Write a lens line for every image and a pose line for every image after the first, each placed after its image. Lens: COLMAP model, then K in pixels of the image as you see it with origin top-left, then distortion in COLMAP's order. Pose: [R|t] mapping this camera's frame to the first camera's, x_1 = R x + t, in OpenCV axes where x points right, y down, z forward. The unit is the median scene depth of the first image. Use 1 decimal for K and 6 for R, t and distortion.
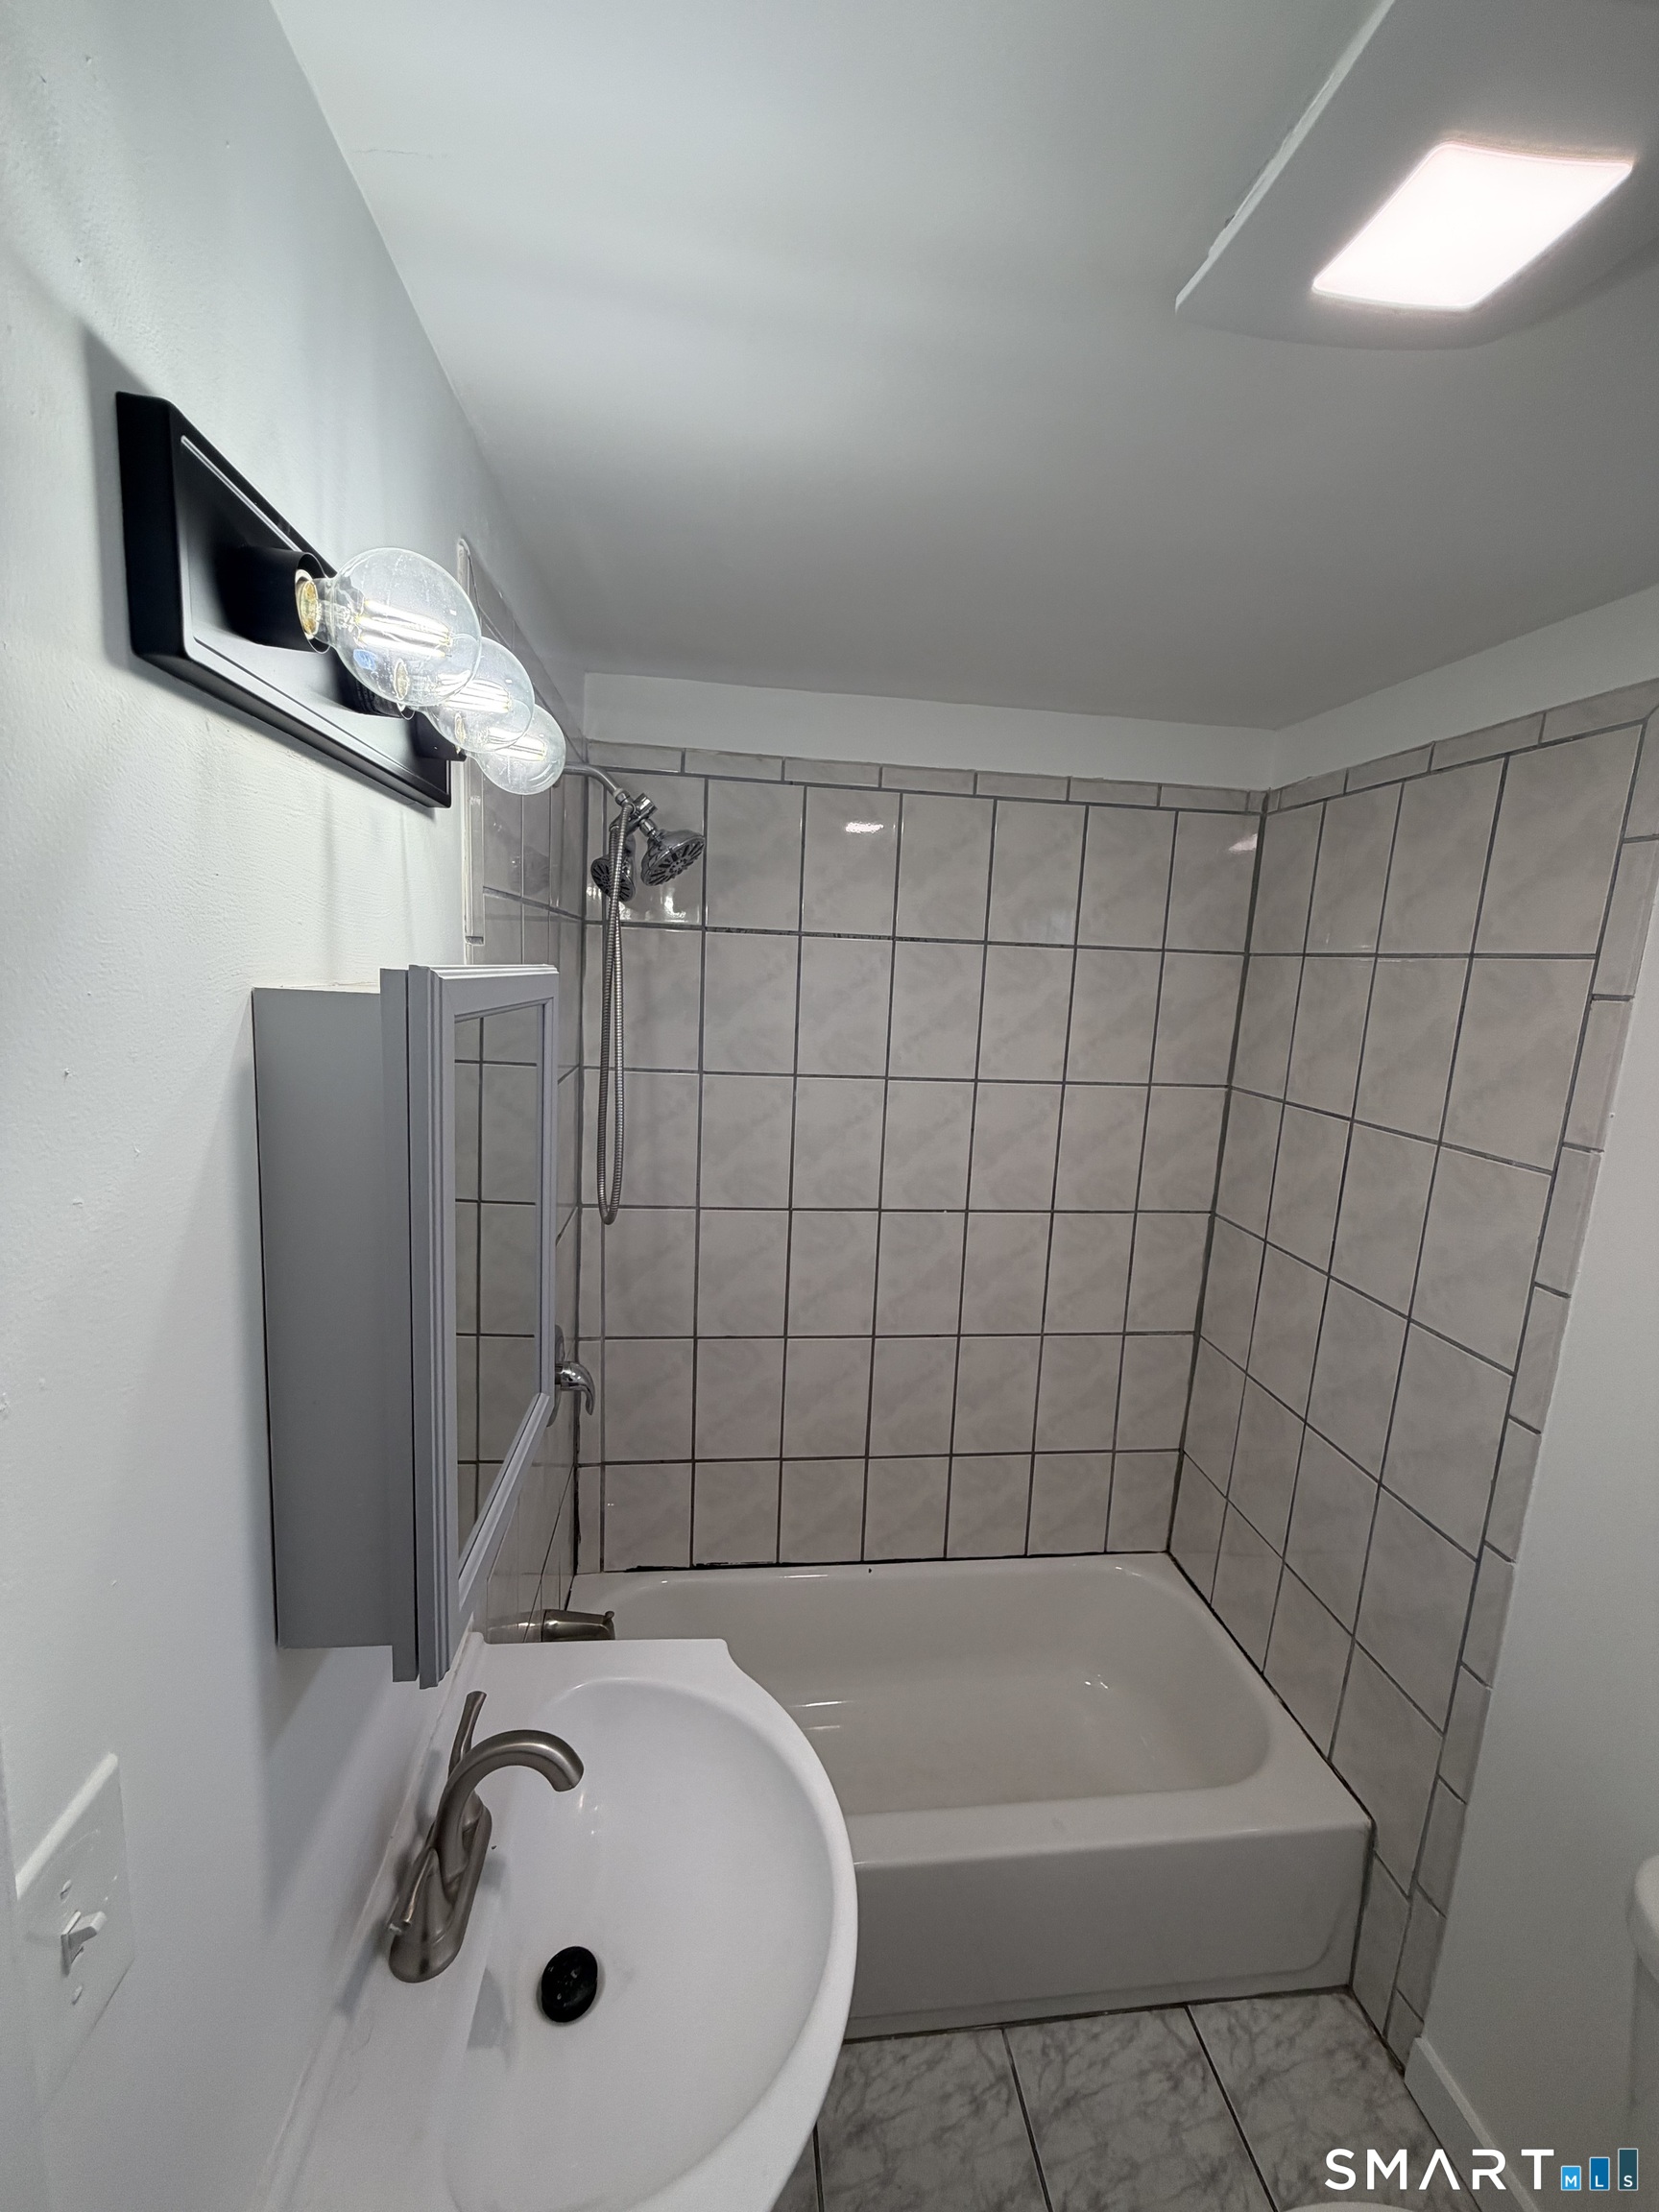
lens RADIAL K [[886.9, 0, 825.3], [0, 886.9, 1100.7], [0, 0, 1]] dist [-0.003309, 0.001747]
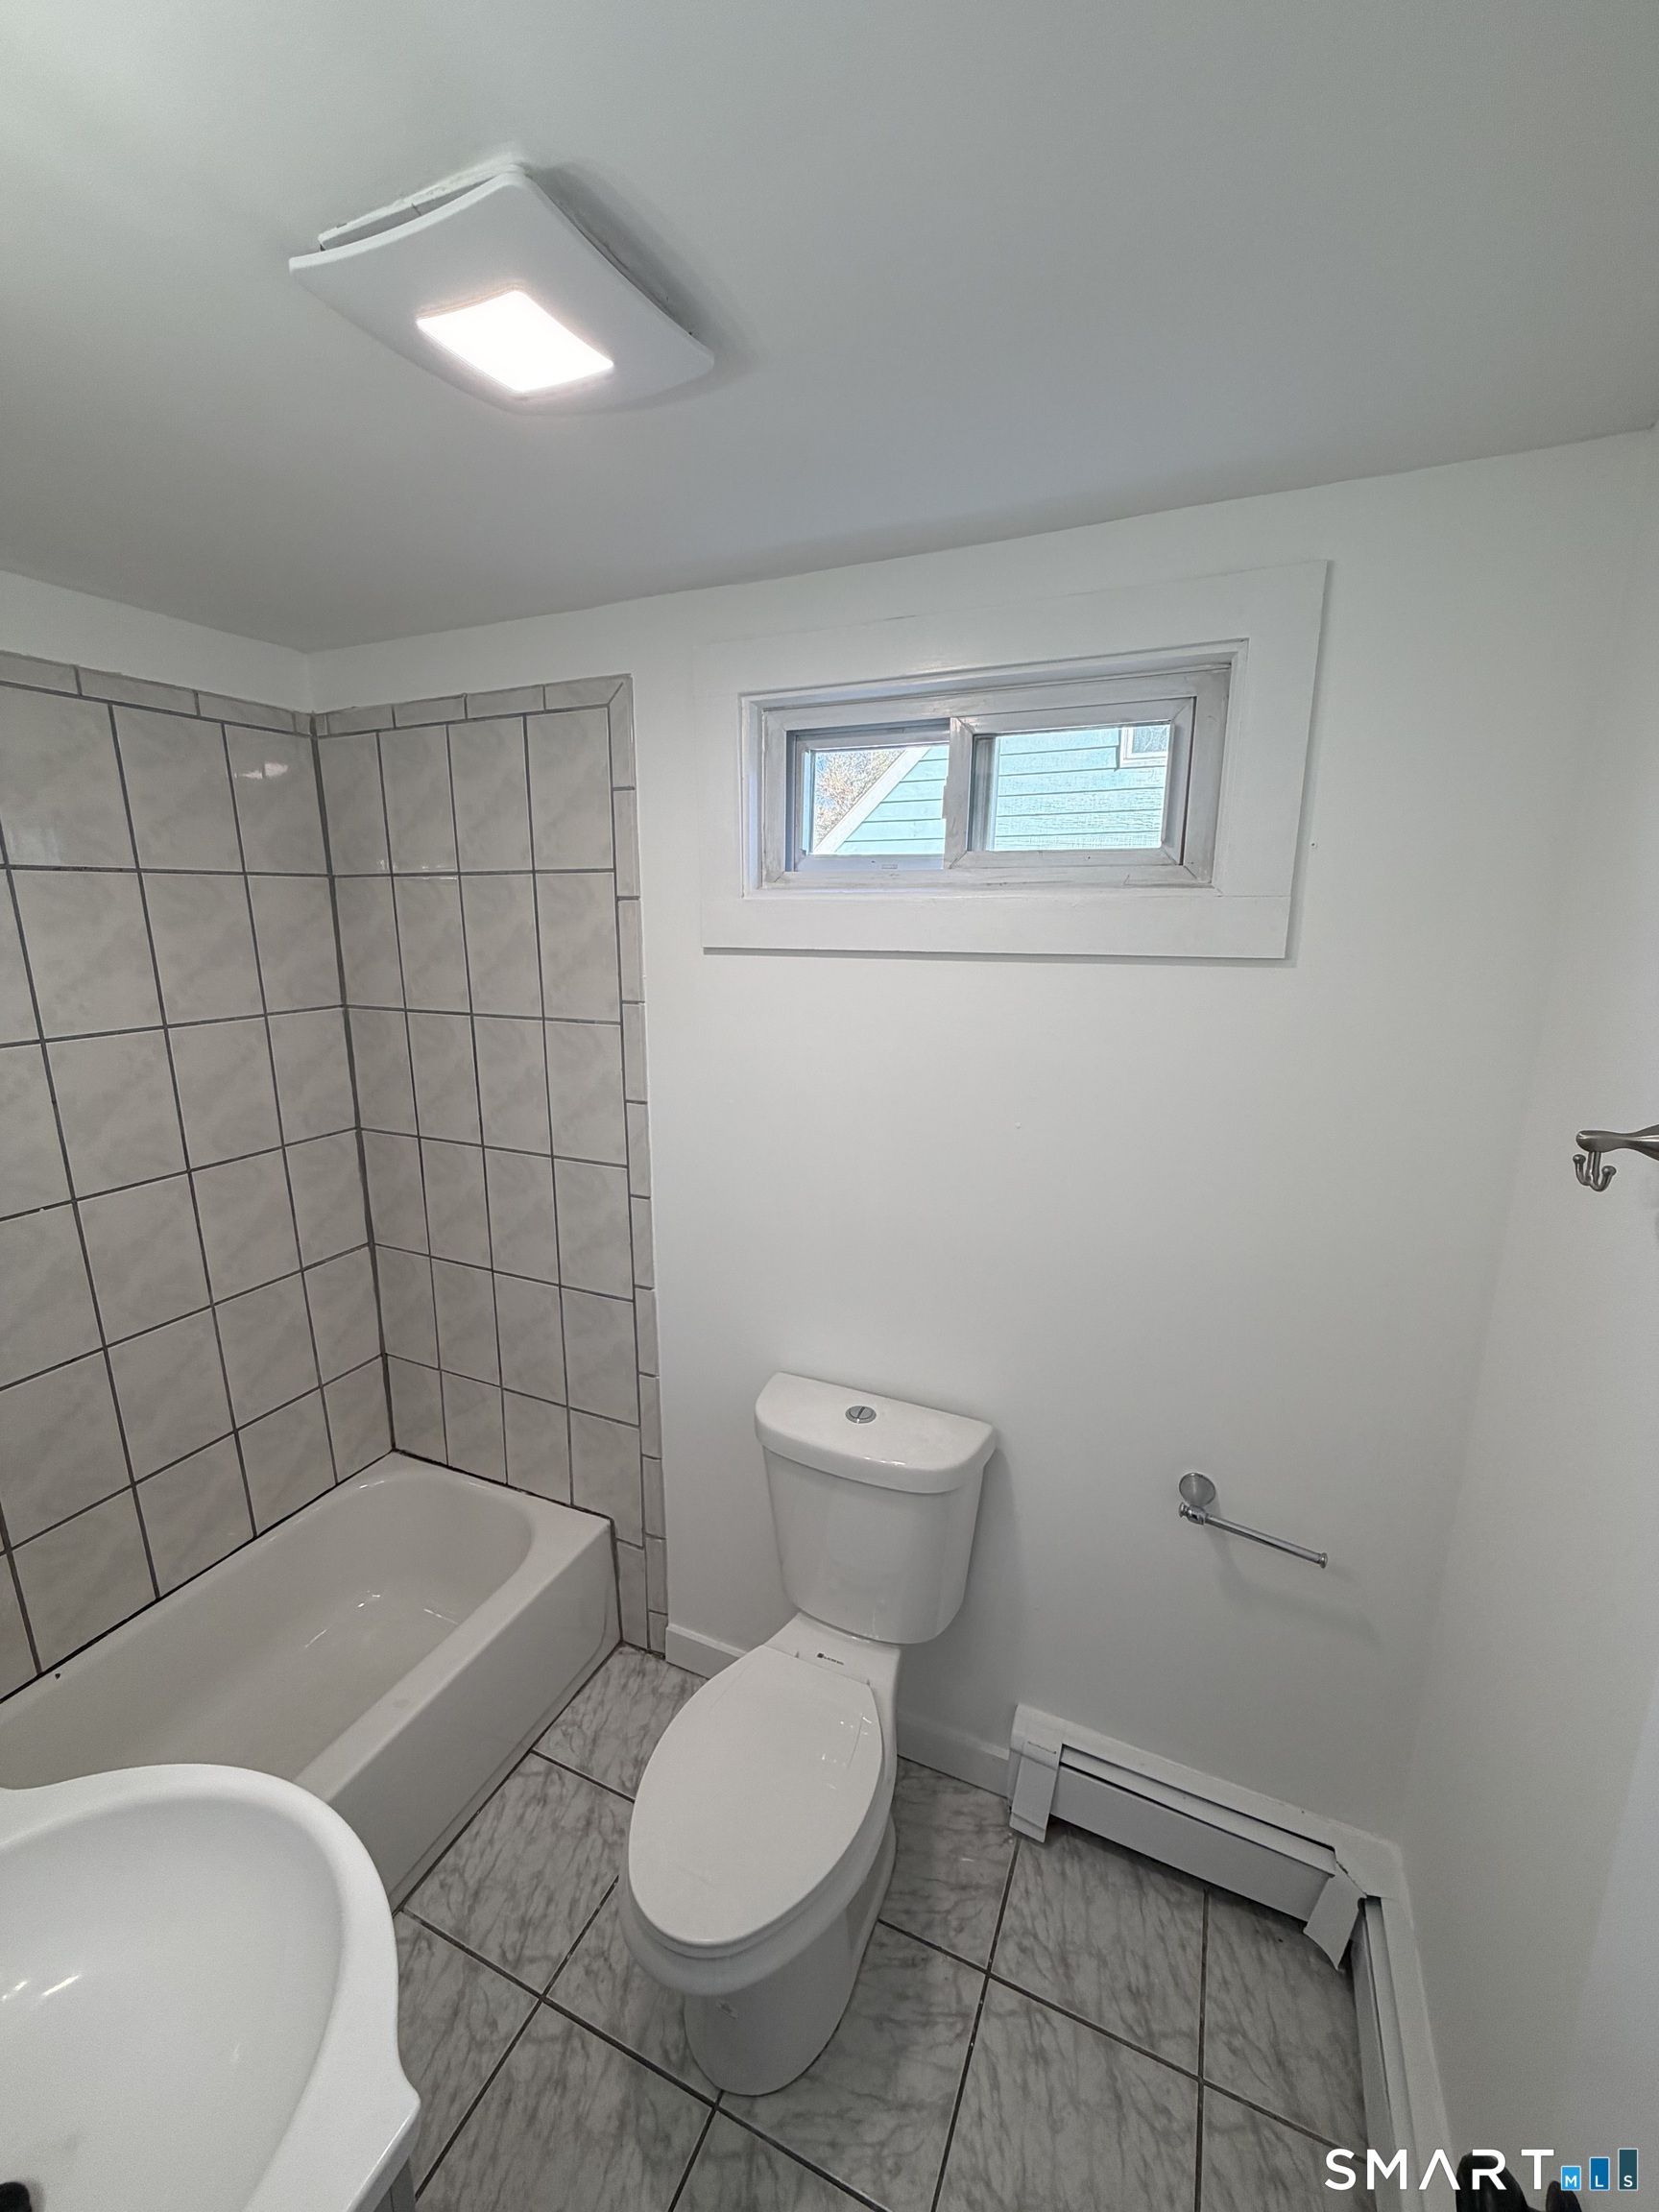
lens RADIAL K [[886.9, 0, 839.8], [0, 886.9, 1105.8], [0, 0, 1]] dist [-0.003309, 0.001747]
pose [[0.504409, -0.232083, 0.831690, -0.168402], [0.162276, 0.971518, 0.172684, 0.015094], [-0.848079, 0.047860, 0.527704, -0.043545]]
